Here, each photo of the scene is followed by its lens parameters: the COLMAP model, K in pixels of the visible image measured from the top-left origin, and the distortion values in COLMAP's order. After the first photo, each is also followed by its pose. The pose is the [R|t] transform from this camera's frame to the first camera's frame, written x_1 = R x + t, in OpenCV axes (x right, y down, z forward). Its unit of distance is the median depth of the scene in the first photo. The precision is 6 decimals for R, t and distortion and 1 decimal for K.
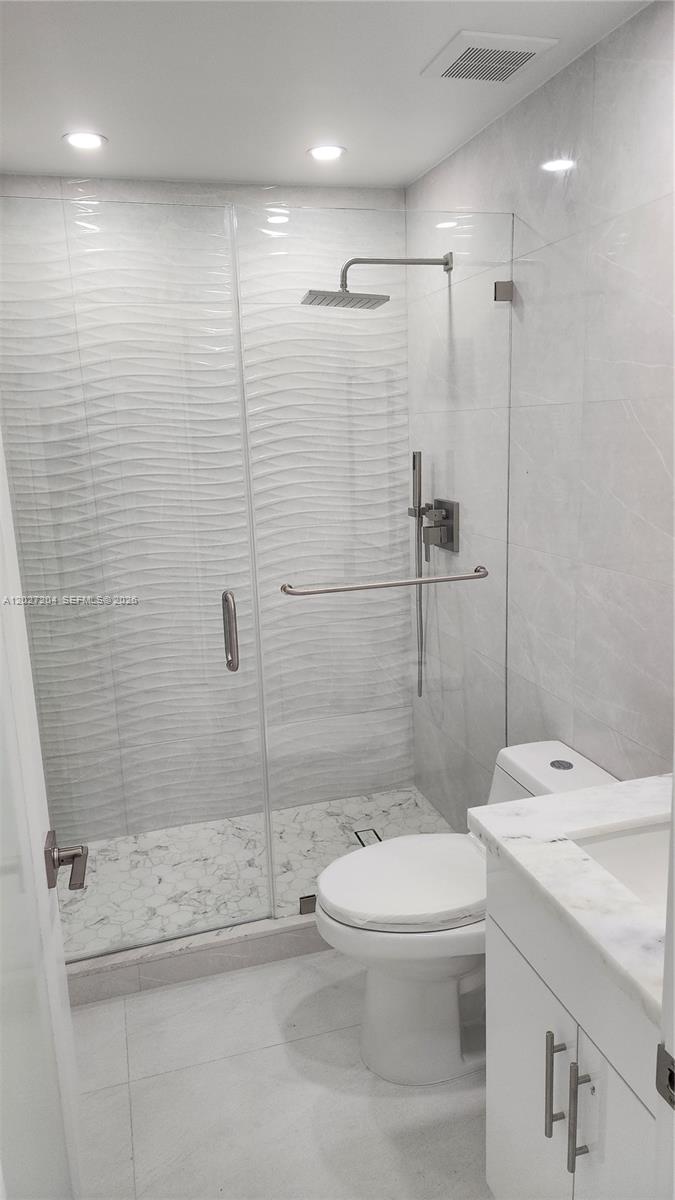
lens RADIAL K [[795.4, 0, 334.6], [0, 795.4, 593.4], [0, 0, 1]] dist [0.061984, -0.061289]
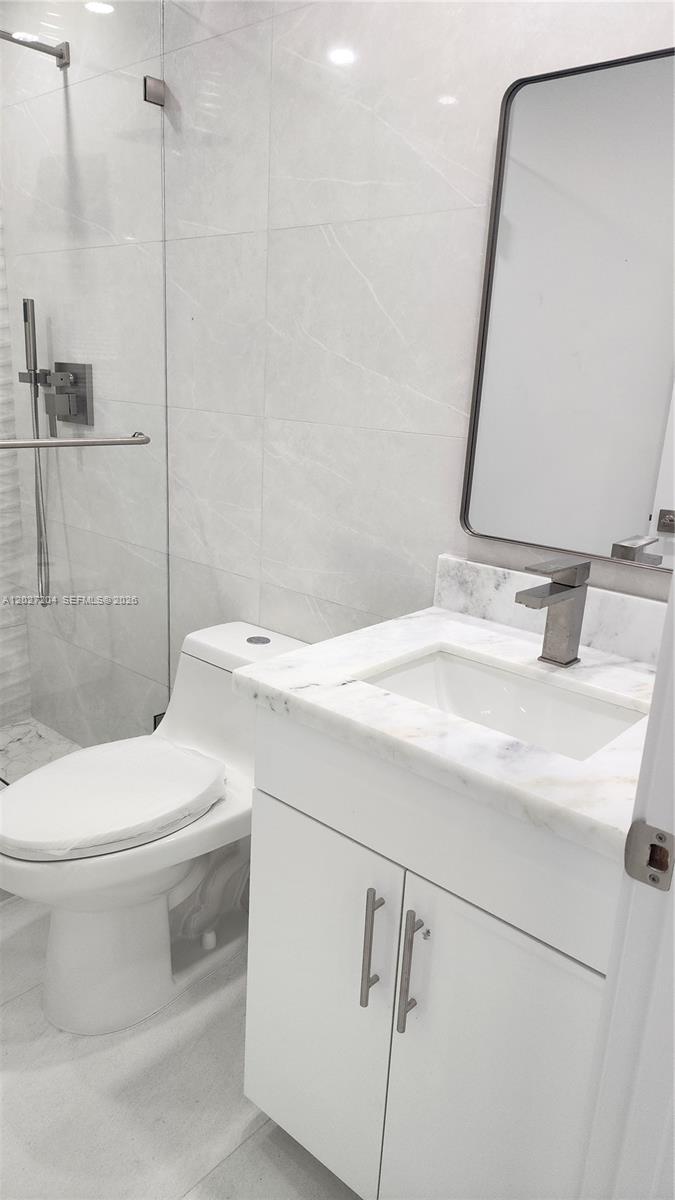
lens RADIAL K [[795.4, 0, 338.0], [0, 795.4, 601.6], [0, 0, 1]] dist [0.061984, -0.061289]
pose [[0.843019, -0.068379, 0.533519, -0.105236], [0.029680, 0.996289, 0.080793, 0.083541], [-0.537064, -0.052275, 0.841920, 0.156529]]
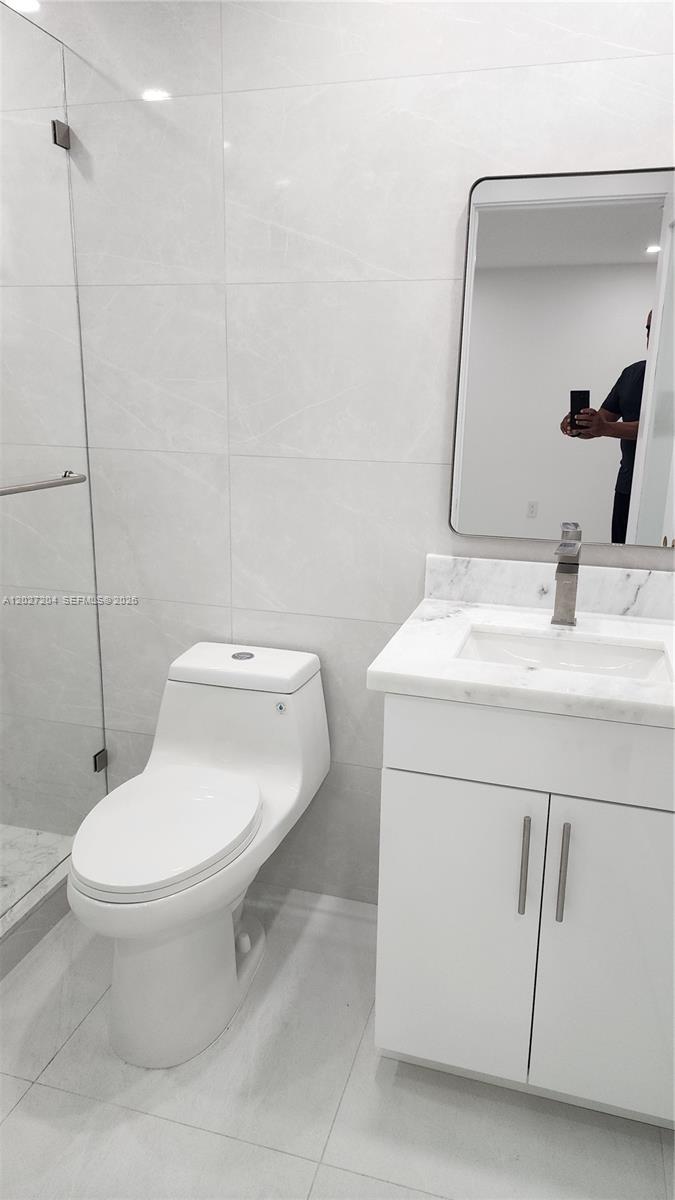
lens RADIAL K [[795.4, 0, 342.9], [0, 795.4, 595.2], [0, 0, 1]] dist [0.061984, -0.061289]
pose [[0.539012, -0.155880, 0.827749, -0.382126], [0.132923, 0.986154, 0.099154, 0.050281], [-0.831744, 0.056582, 0.552269, 0.299071]]
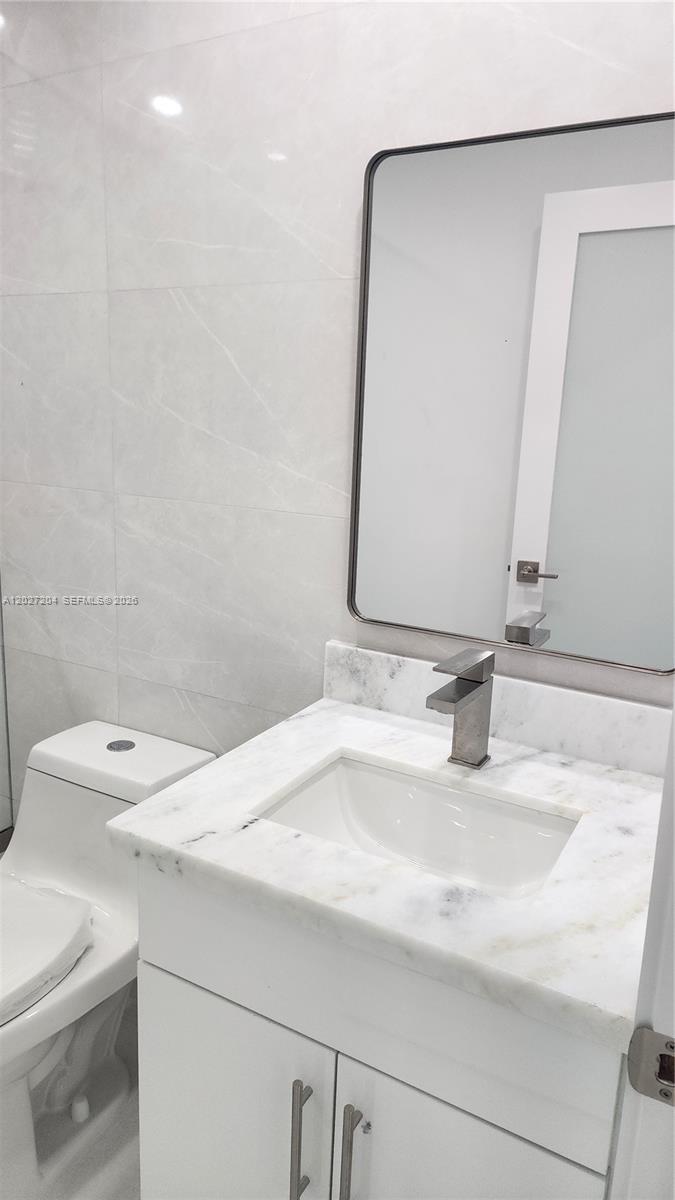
lens RADIAL K [[795.4, 0, 351.2], [0, 795.4, 588.7], [0, 0, 1]] dist [0.061984, -0.061289]
pose [[0.706494, -0.085878, 0.702489, -0.088926], [0.082778, 0.995825, 0.038489, 0.038677], [-0.702861, 0.030959, 0.710653, 0.222231]]
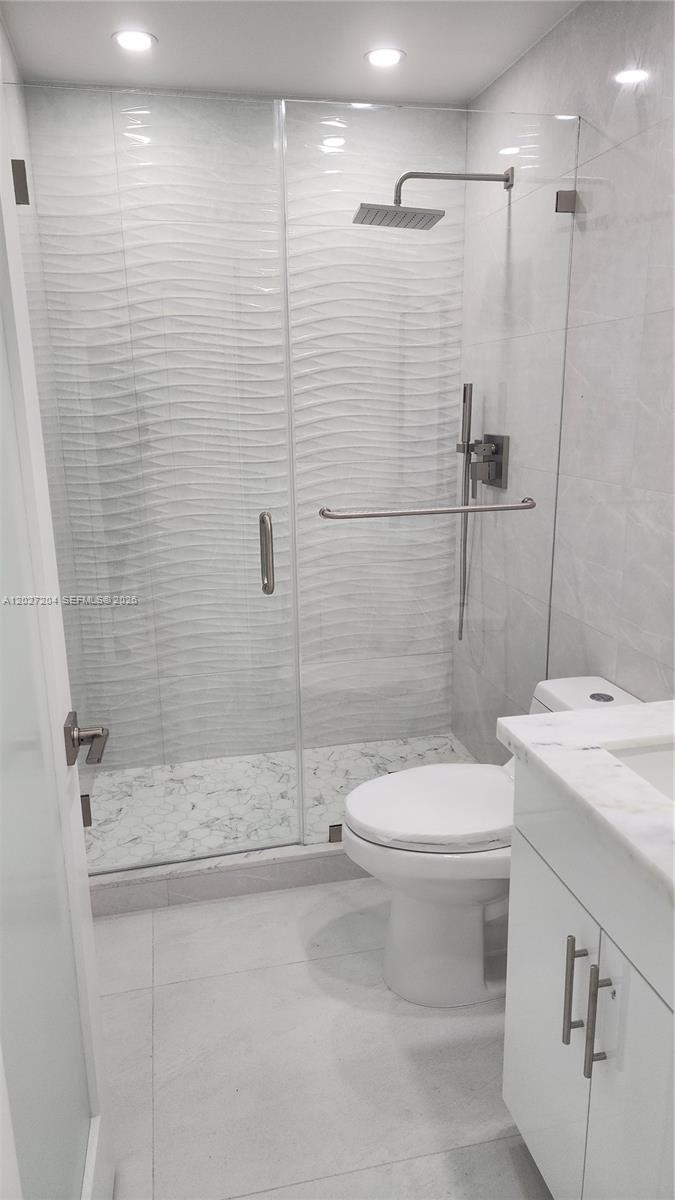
lens RADIAL K [[795.4, 0, 340.3], [0, 795.4, 600.1], [0, 0, 1]] dist [0.061984, -0.061289]
pose [[0.997806, 0.037268, -0.054726, 0.014395], [-0.034918, 0.998453, 0.043281, 0.055956], [0.056254, -0.041275, 0.997563, 0.019640]]
